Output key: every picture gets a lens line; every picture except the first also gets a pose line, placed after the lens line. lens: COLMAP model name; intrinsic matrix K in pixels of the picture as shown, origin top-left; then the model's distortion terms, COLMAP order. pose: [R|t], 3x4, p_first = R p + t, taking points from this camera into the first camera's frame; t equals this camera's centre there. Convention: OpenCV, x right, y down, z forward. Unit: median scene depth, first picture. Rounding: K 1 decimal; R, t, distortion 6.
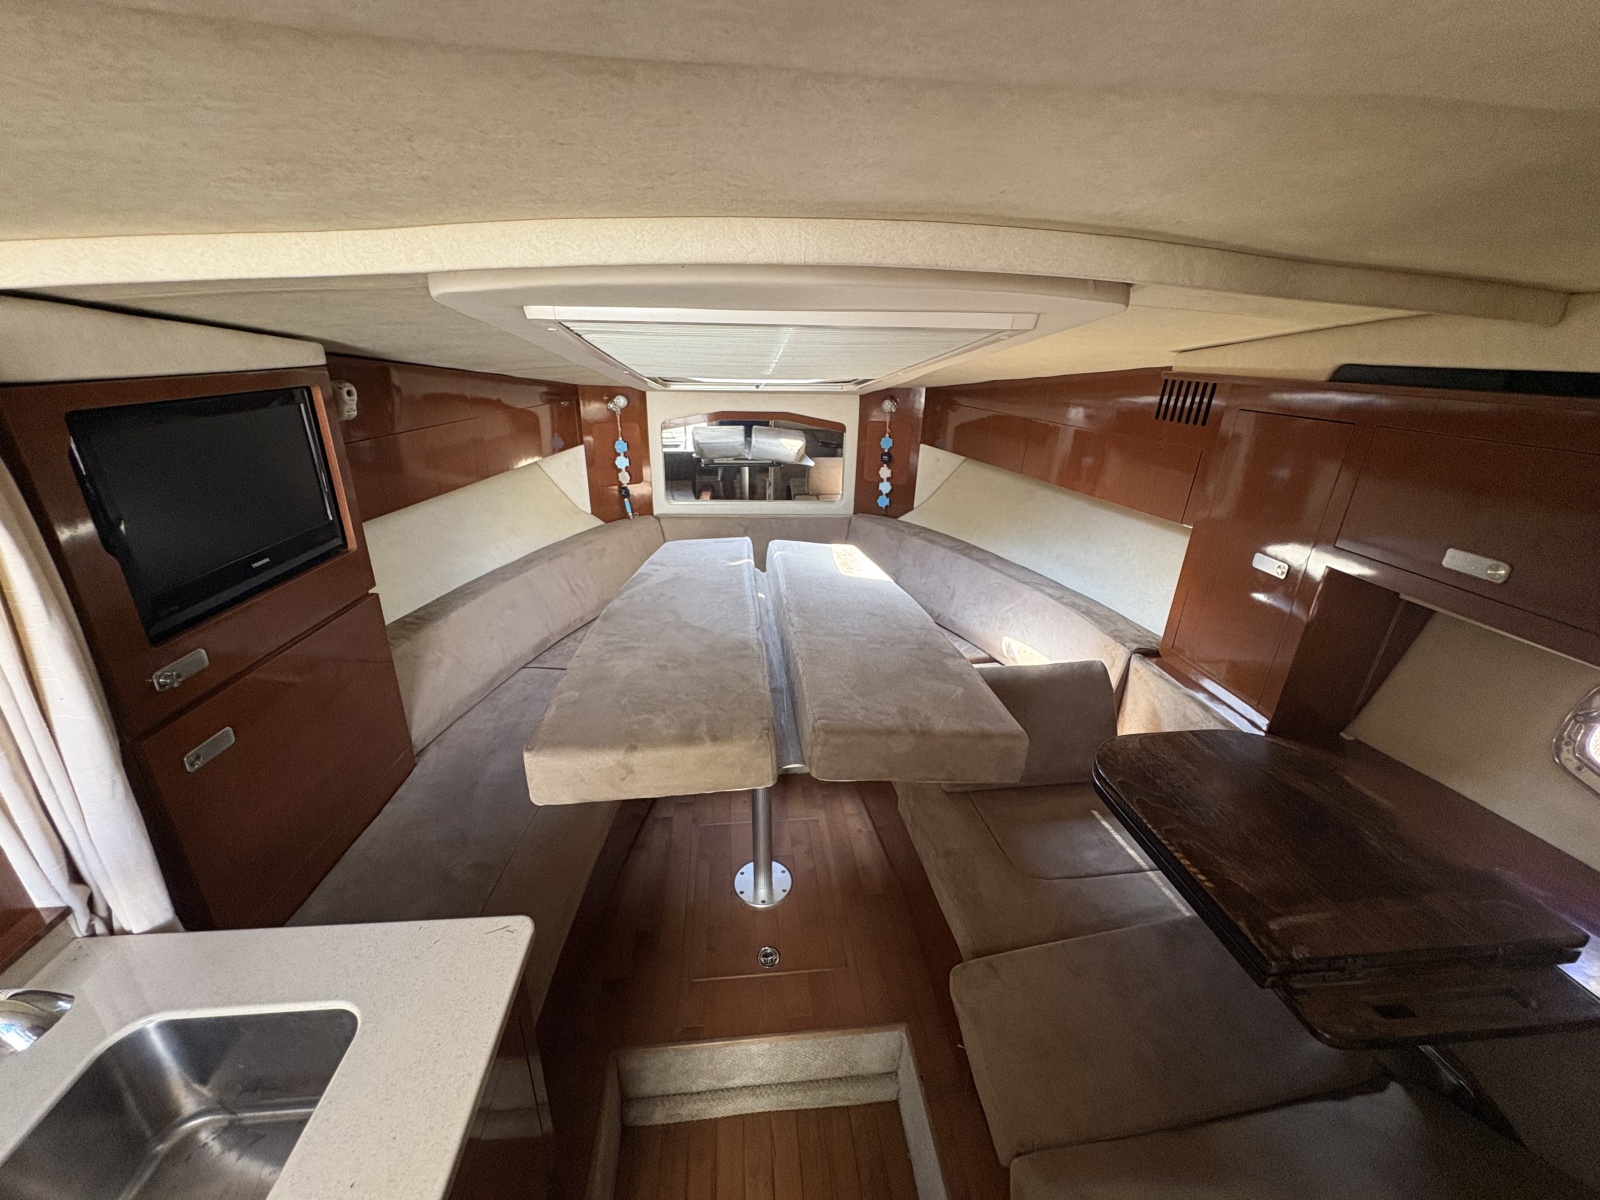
lens RADIAL K [[642.0, 0, 798.9], [0, 642.0, 600.9], [0, 0, 1]] dist [-0.001564, 0.000163]
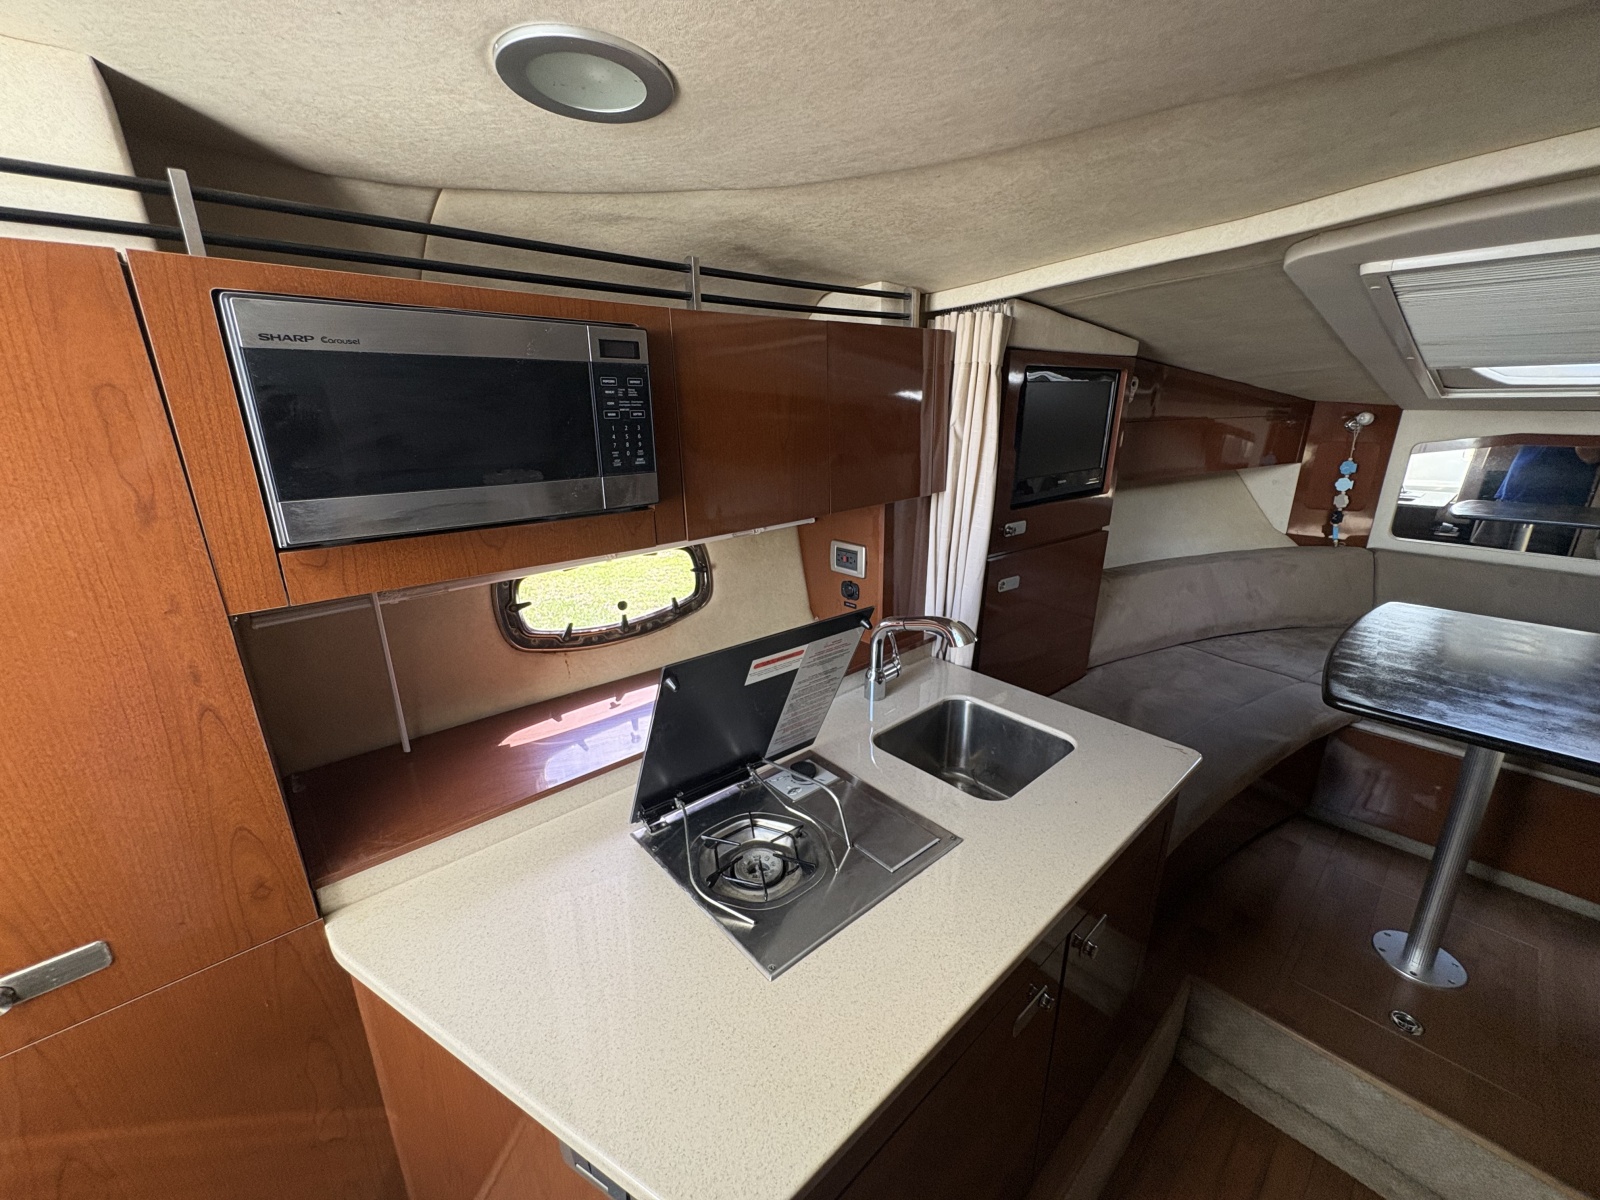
lens RADIAL K [[642.0, 0, 797.3], [0, 642.0, 604.0], [0, 0, 1]] dist [-0.001564, 0.000163]
pose [[0.599179, 0.215675, -0.771018, 0.003006], [-0.283631, 0.957757, 0.047494, 0.195358], [0.748691, 0.190227, 0.635039, -0.218071]]
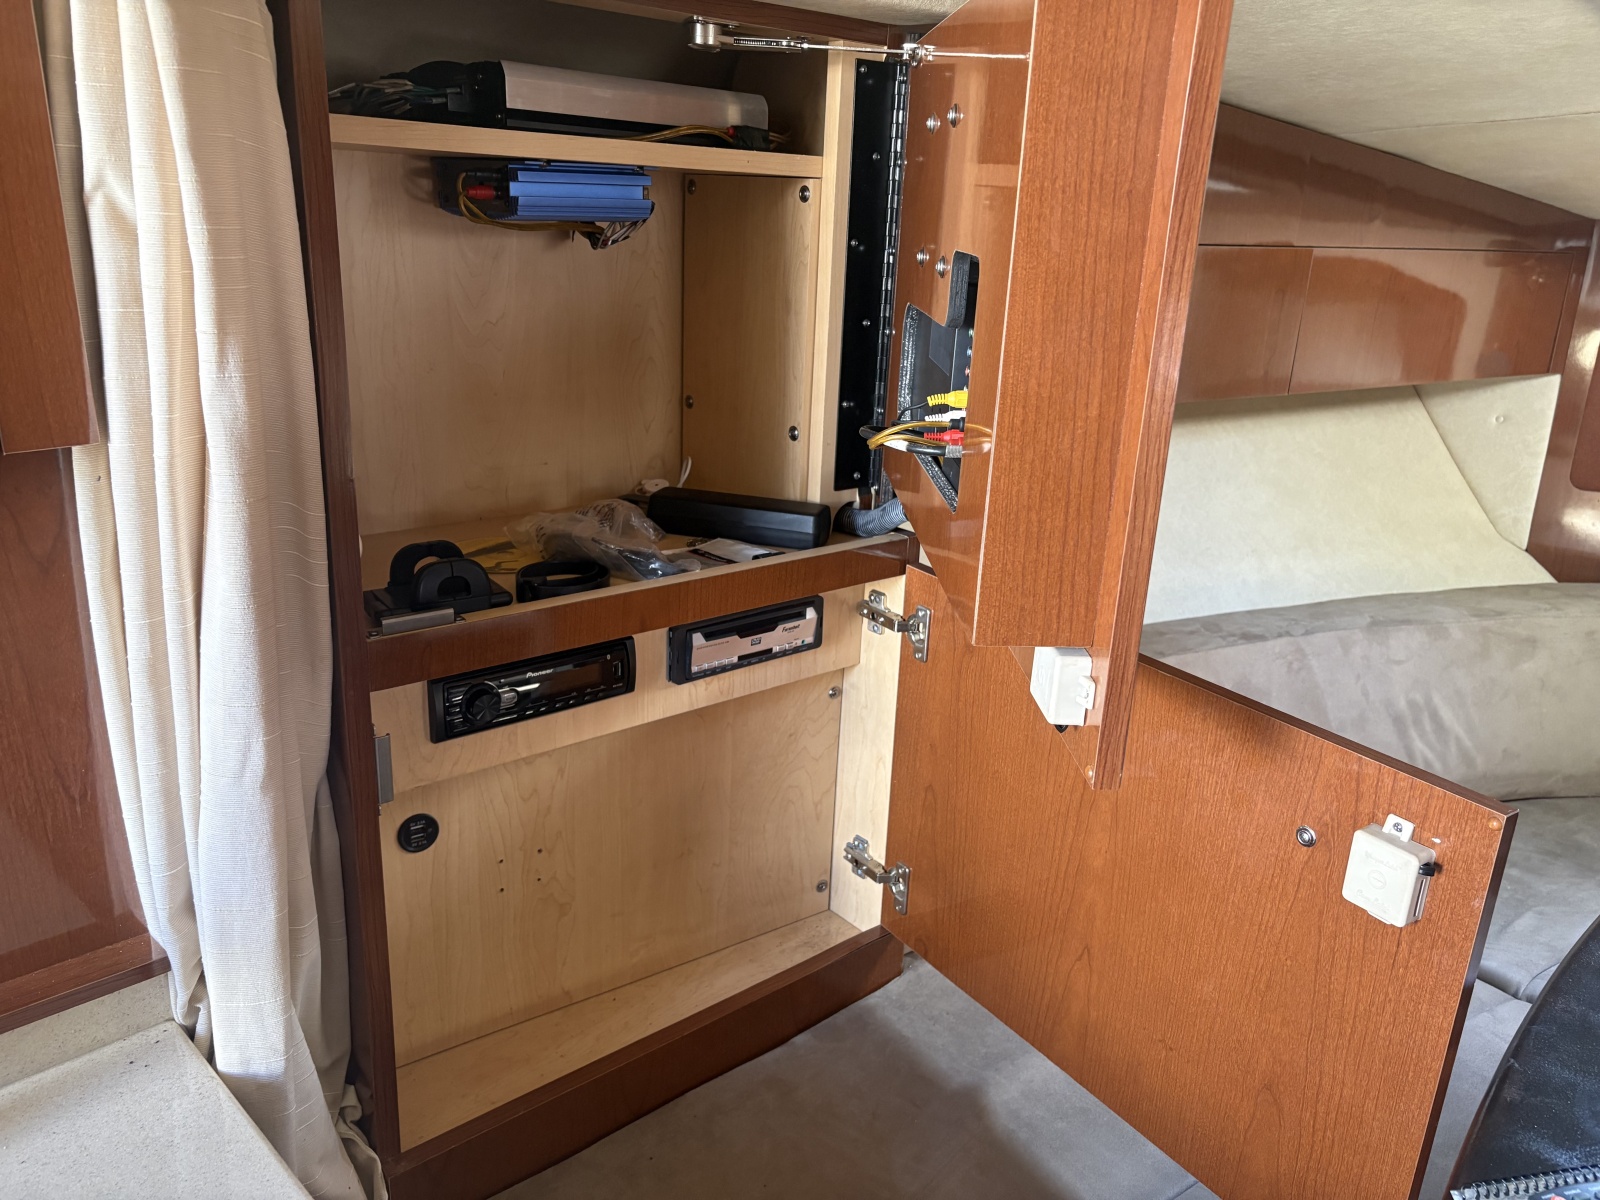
lens RADIAL K [[1221.2, 0, 792.6], [0, 1221.2, 601.2], [0, 0, 1]] dist [0.028172, -0.026442]
pose [[0.638467, 0.228030, -0.735094, -0.083310], [-0.309934, 0.950413, 0.025629, 0.016473], [0.704486, 0.211467, 0.677481, 0.297665]]
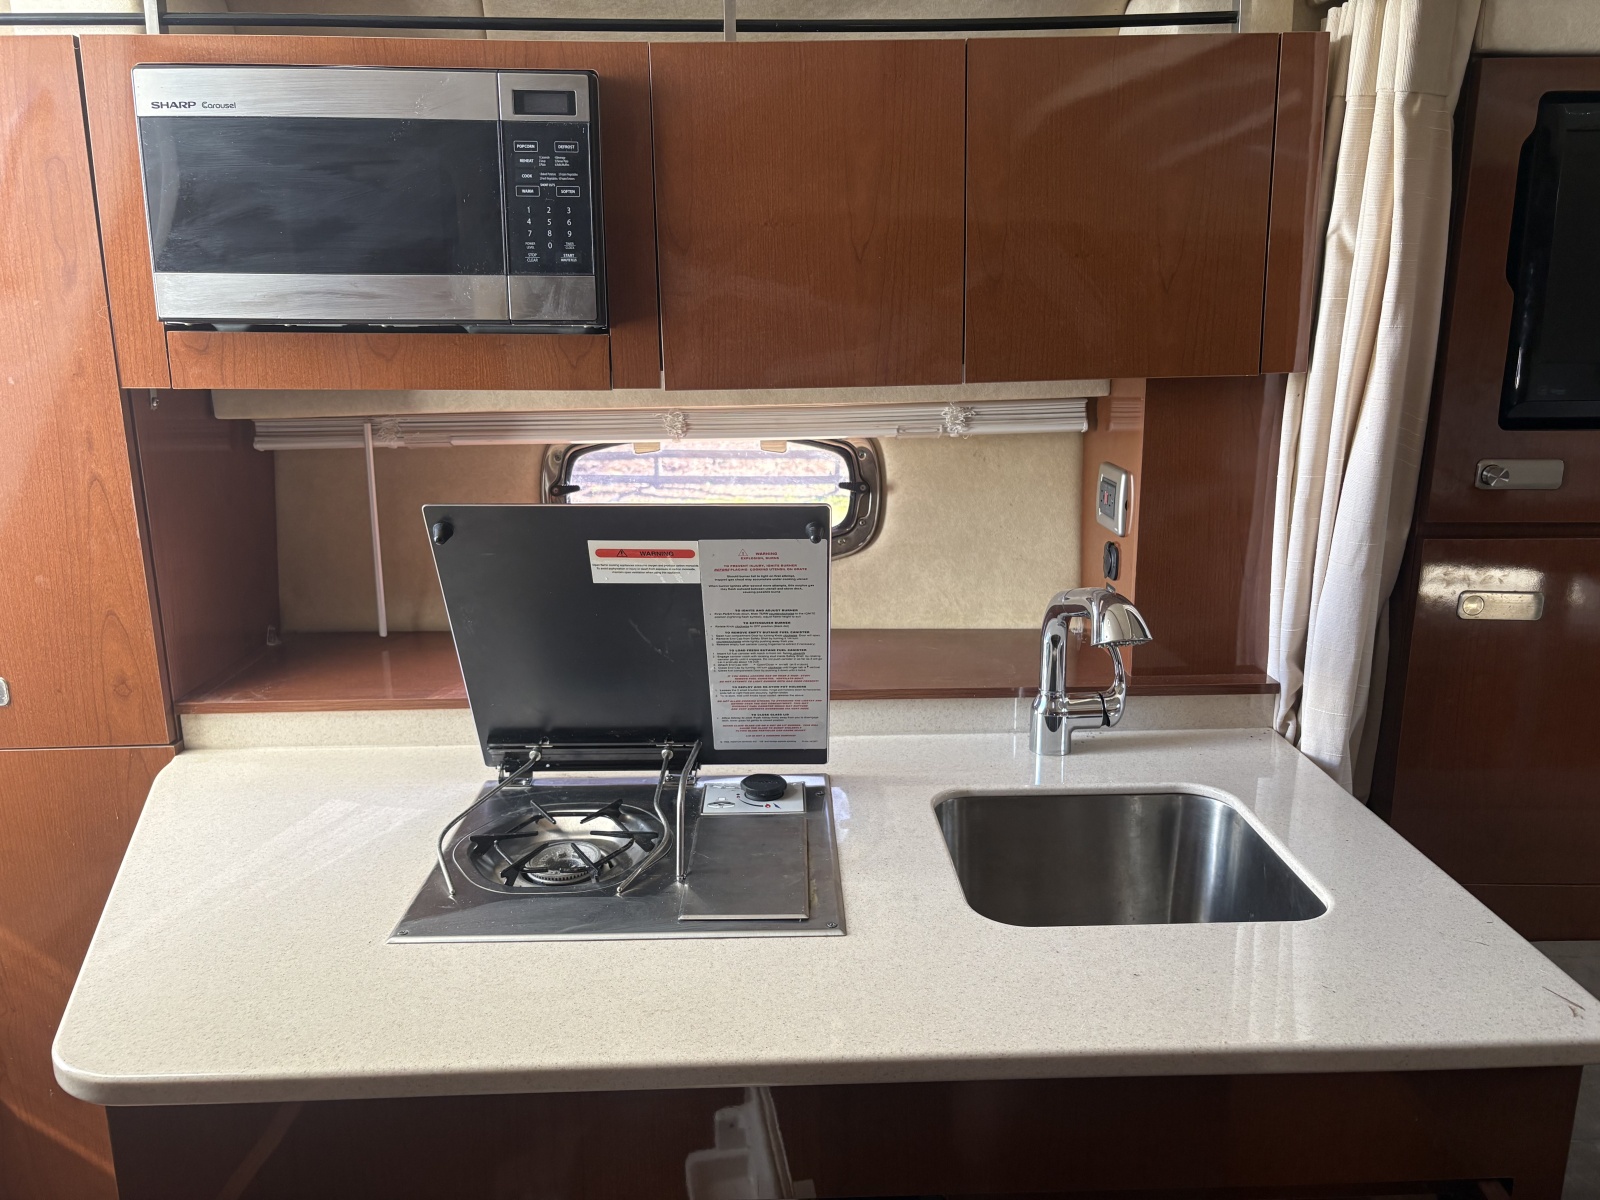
lens RADIAL K [[1221.2, 0, 800.4], [0, 1221.2, 605.5], [0, 0, 1]] dist [0.028172, -0.026442]
pose [[-0.055624, 0.207506, -0.976651, 0.215783], [-0.374879, 0.902261, 0.213051, 0.128935], [0.925403, 0.377977, 0.027602, 0.155761]]
